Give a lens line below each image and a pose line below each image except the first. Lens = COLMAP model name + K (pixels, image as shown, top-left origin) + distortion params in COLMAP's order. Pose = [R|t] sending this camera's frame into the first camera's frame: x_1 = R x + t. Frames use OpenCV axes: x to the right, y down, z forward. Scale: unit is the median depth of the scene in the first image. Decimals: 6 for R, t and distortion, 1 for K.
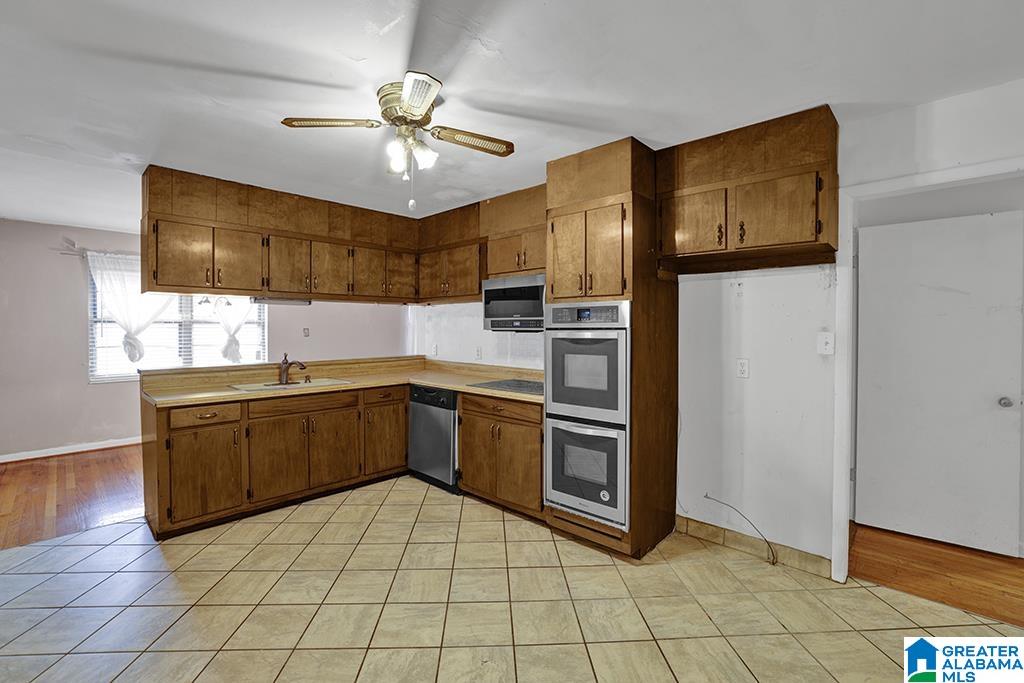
lens RADIAL K [[444.8, 0, 513.1], [0, 444.8, 336.7], [0, 0, 1]] dist [-0.015359, -0.000267]
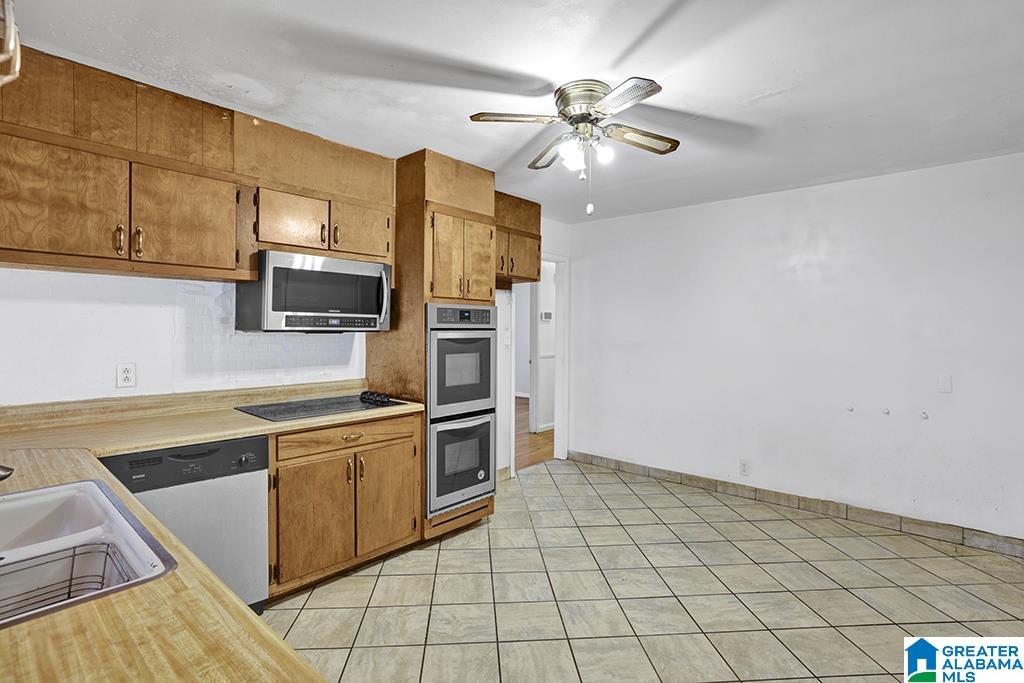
lens RADIAL K [[494.5, 0, 512.5], [0, 494.5, 335.5], [0, 0, 1]] dist [-0.002205, 0.000576]
pose [[-0.018936, -0.016986, 0.999676, -0.978142], [0.009376, 0.999809, 0.017166, -0.020919], [-0.999777, 0.009698, -0.018773, 0.860349]]
